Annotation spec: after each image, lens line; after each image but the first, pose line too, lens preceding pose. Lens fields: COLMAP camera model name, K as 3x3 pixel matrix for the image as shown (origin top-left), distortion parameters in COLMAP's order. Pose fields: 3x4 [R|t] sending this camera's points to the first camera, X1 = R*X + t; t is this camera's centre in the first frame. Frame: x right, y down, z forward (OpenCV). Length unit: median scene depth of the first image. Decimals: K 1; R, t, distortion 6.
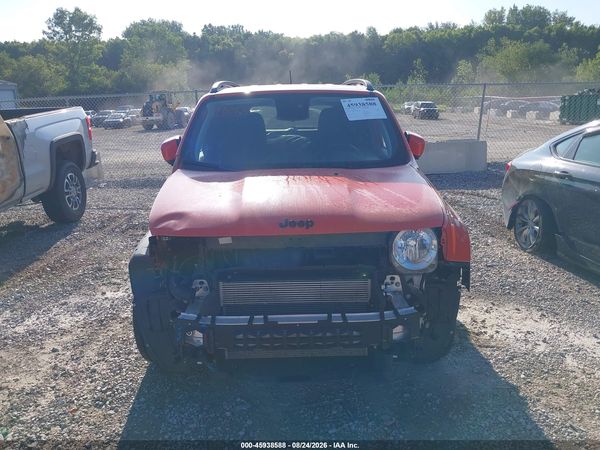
lens RADIAL K [[499.6, 0, 301.8], [0, 499.6, 237.3], [0, 0, 1]] dist [0.072484, -0.123636]
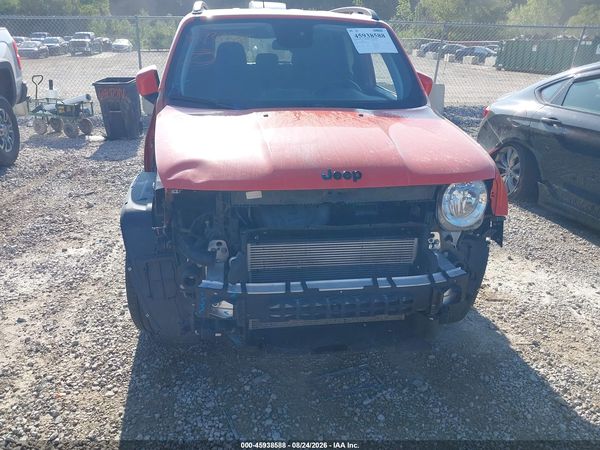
lens RADIAL K [[499.6, 0, 301.8], [0, 499.6, 237.3], [0, 0, 1]] dist [0.072484, -0.123636]
pose [[0.989934, -0.013398, 0.140895, -0.158326], [-0.002475, 0.993718, 0.111884, -0.013620], [-0.141509, -0.111106, 0.983682, 0.127577]]
